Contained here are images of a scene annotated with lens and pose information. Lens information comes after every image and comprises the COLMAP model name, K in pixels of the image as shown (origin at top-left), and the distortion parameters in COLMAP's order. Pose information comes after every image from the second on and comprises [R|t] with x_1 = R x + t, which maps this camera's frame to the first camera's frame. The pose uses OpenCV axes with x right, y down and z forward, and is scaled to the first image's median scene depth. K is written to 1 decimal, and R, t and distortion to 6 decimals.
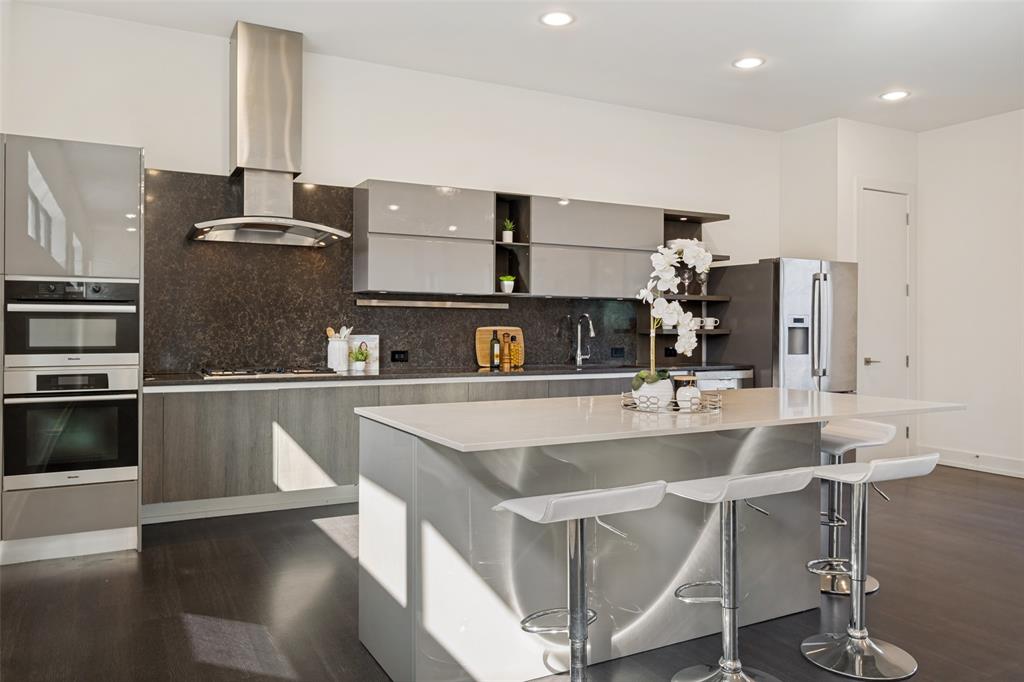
lens RADIAL K [[749.2, 0, 515.5], [0, 749.2, 328.8], [0, 0, 1]] dist [-0.008837, 0.020663]
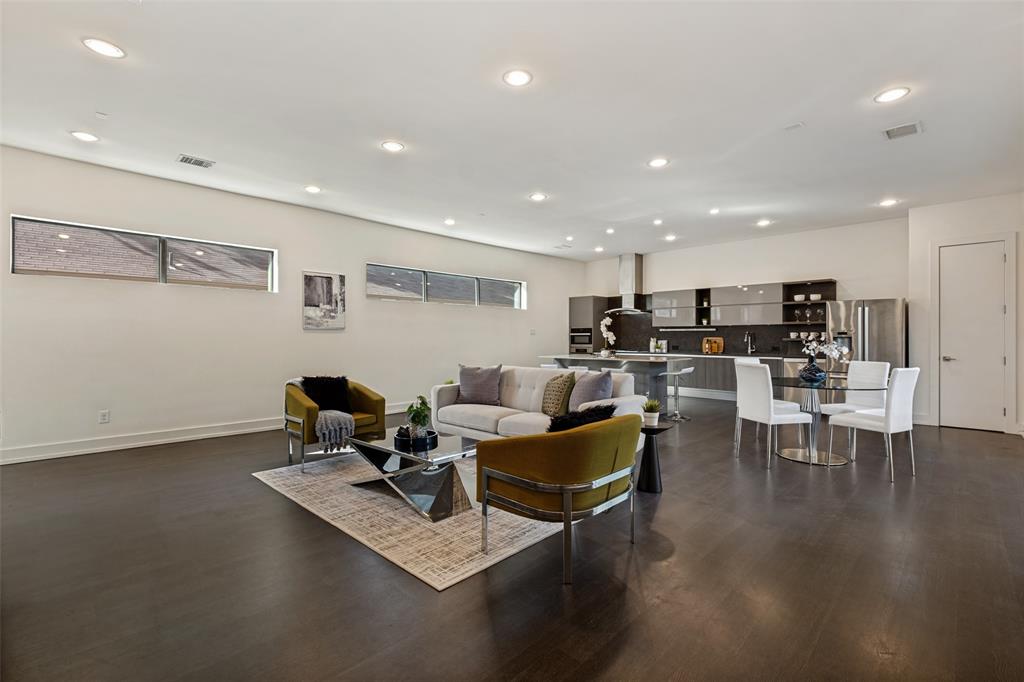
lens RADIAL K [[454.3, 0, 508.5], [0, 454.3, 337.1], [0, 0, 1]] dist [-0.001053, -0.002376]
pose [[0.294761, -0.005237, -0.955557, 1.394199], [0.002045, 0.999986, -0.004850, 0.002280], [0.955569, -0.000524, 0.294768, -0.161890]]
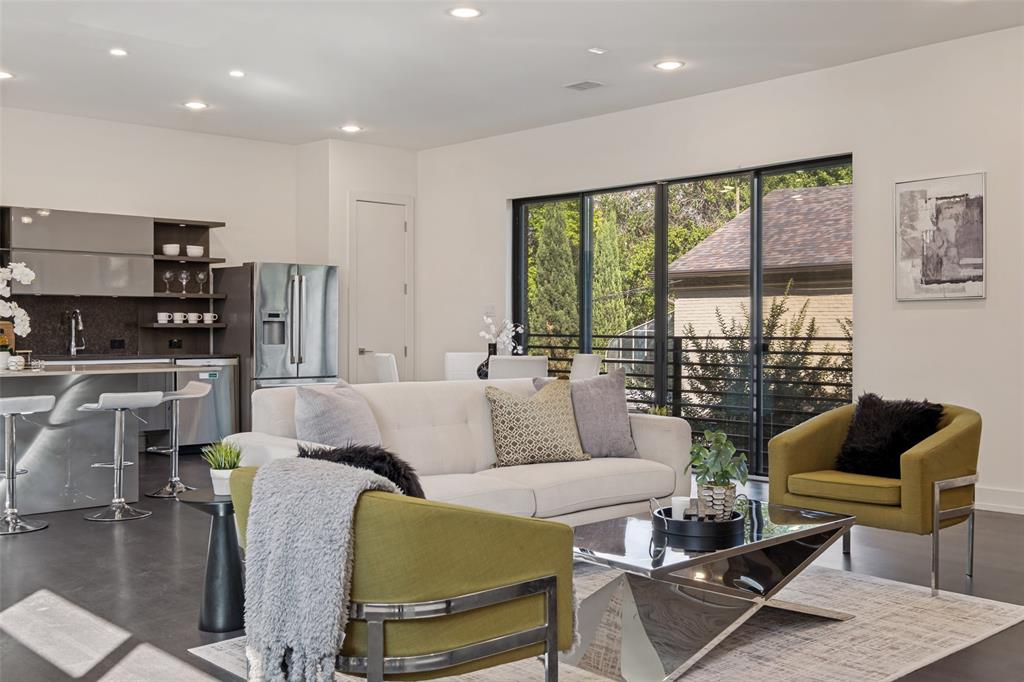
lens RADIAL K [[1050.9, 0, 508.8], [0, 1050.9, 337.9], [0, 0, 1]] dist [0.013577, 0.000000]
pose [[0.971751, -0.005023, 0.235953, 0.395136], [0.003167, 0.999961, 0.008245, 0.013040], [-0.235985, -0.007265, 0.971729, -0.786618]]
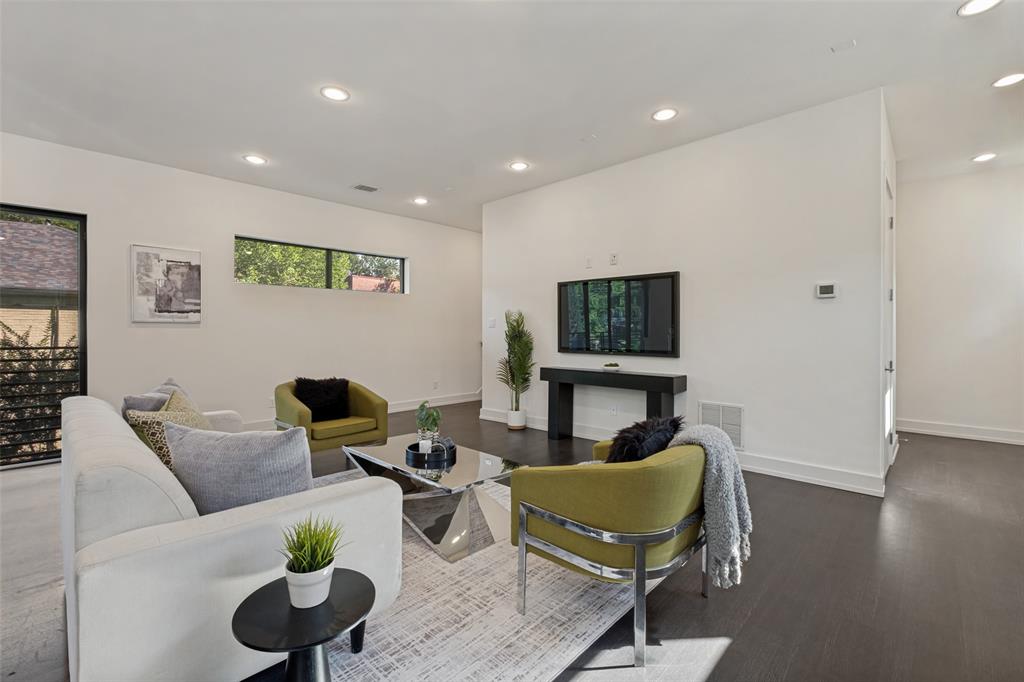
lens RADIAL K [[454.3, 0, 514.8], [0, 454.3, 334.6], [0, 0, 1]] dist [-0.001053, -0.002376]
pose [[-0.314635, -0.004360, 0.949203, 0.110686], [-0.004079, 0.999986, 0.003241, -0.003040], [-0.949204, -0.002852, -0.314648, -0.003869]]
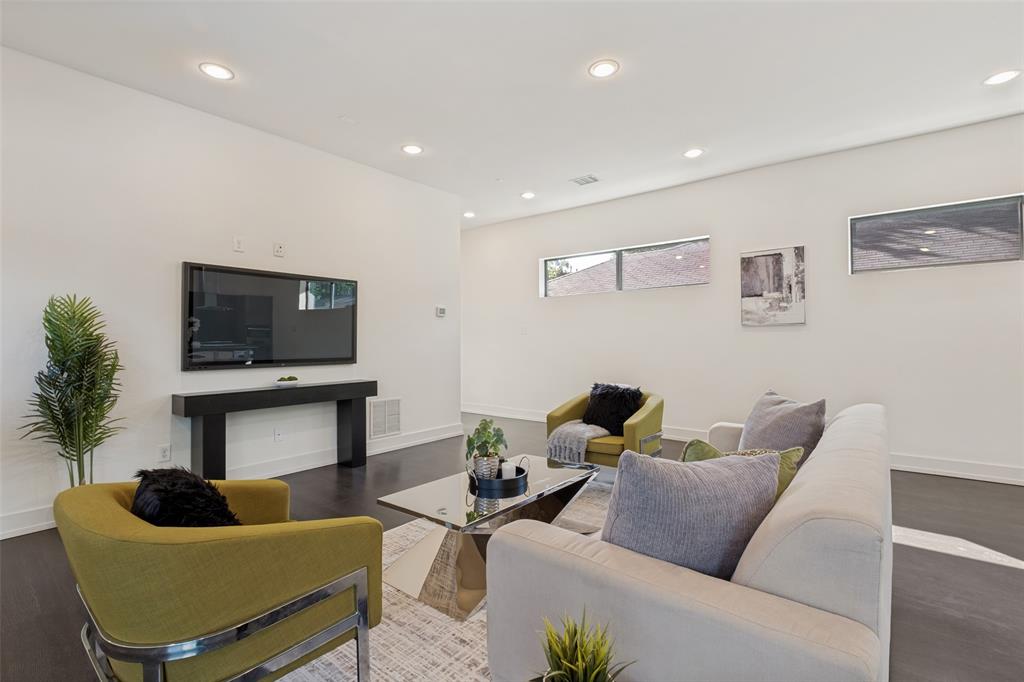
lens RADIAL K [[479.7, 0, 519.2], [0, 479.7, 335.0], [0, 0, 1]] dist [0.011798, -0.004483]
pose [[-0.917329, 0.000383, -0.398129, 0.897159], [0.007654, 0.999832, -0.016674, 0.003723], [0.398056, -0.018342, -0.917178, 0.414175]]
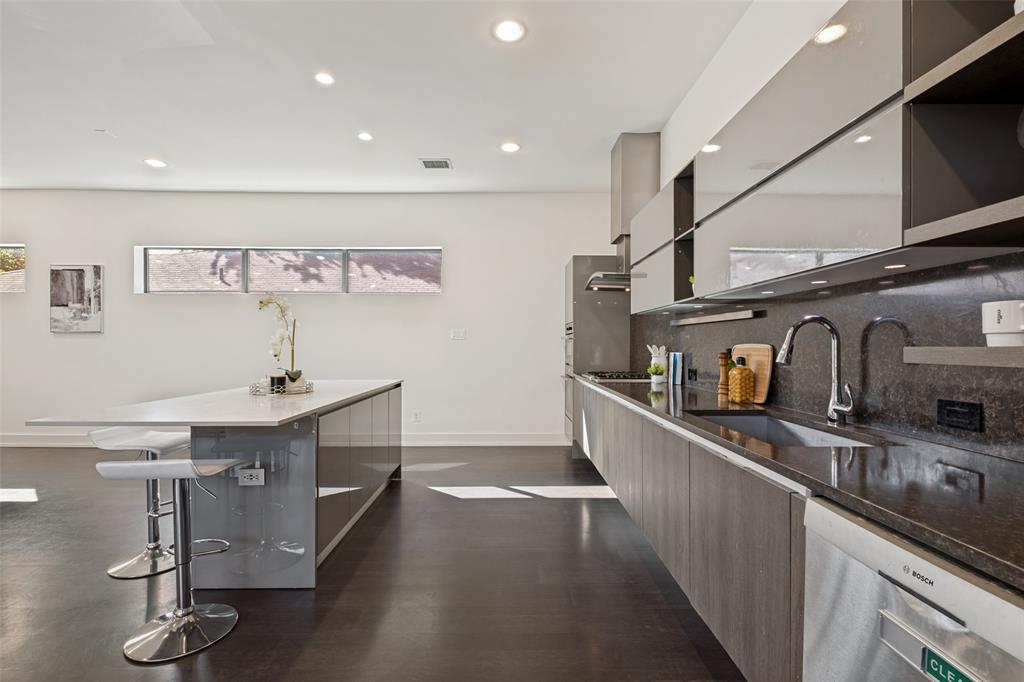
lens RADIAL K [[454.3, 0, 511.7], [0, 454.3, 346.7], [0, 0, 1]] dist [-0.001053, -0.002376]
pose [[-0.462098, -0.002417, -0.886826, 0.493595], [-0.003399, 0.999994, -0.000954, 0.001224], [0.886823, 0.002574, -0.462103, 1.085143]]
